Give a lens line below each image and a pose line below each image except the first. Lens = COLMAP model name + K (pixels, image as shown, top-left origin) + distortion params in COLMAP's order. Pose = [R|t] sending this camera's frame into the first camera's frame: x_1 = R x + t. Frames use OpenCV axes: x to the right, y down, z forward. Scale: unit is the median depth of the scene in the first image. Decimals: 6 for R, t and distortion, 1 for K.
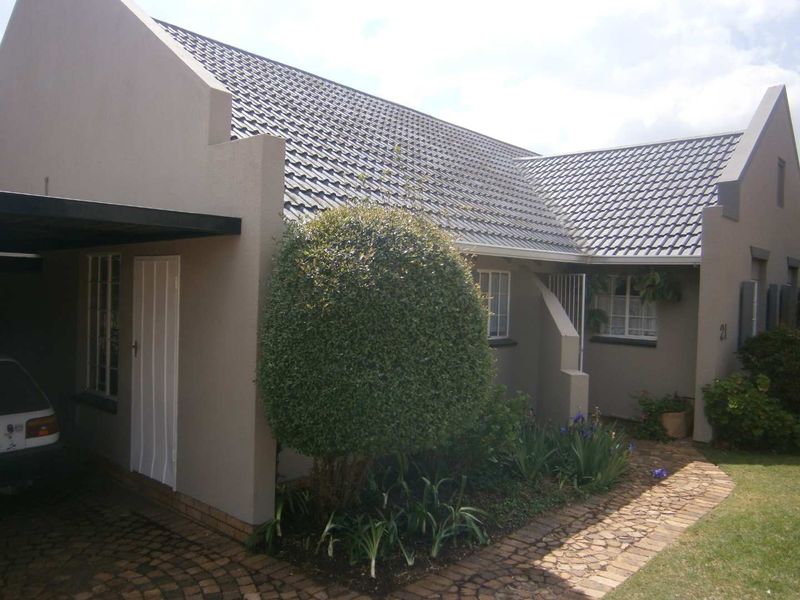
lens RADIAL K [[616.1, 0, 384.3], [0, 616.1, 299.6], [0, 0, 1]] dist [-0.045151, 0.054357]
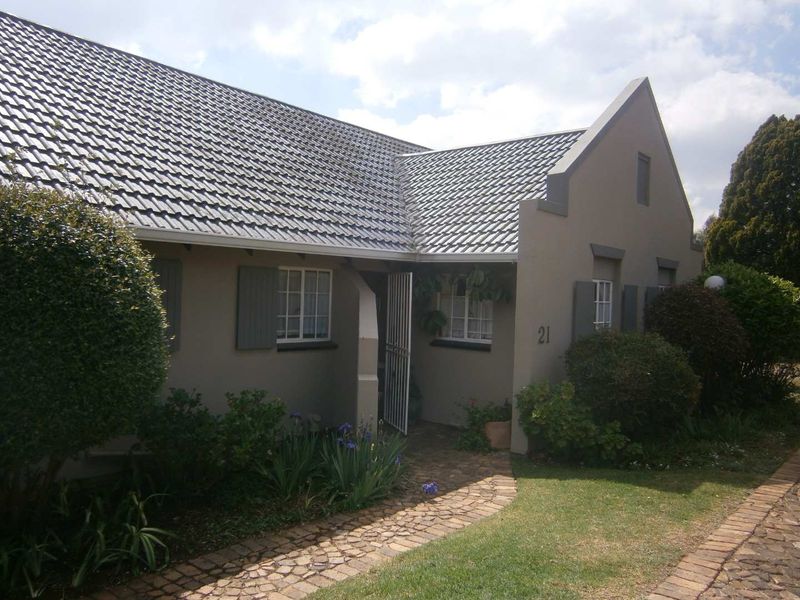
lens RADIAL K [[616.1, 0, 384.3], [0, 616.1, 299.6], [0, 0, 1]] dist [-0.045151, 0.054357]
pose [[0.999946, 0.005002, 0.009066, 0.382725], [-0.004916, 0.999943, -0.009521, 0.011980], [-0.009113, 0.009476, 0.999914, 0.087963]]
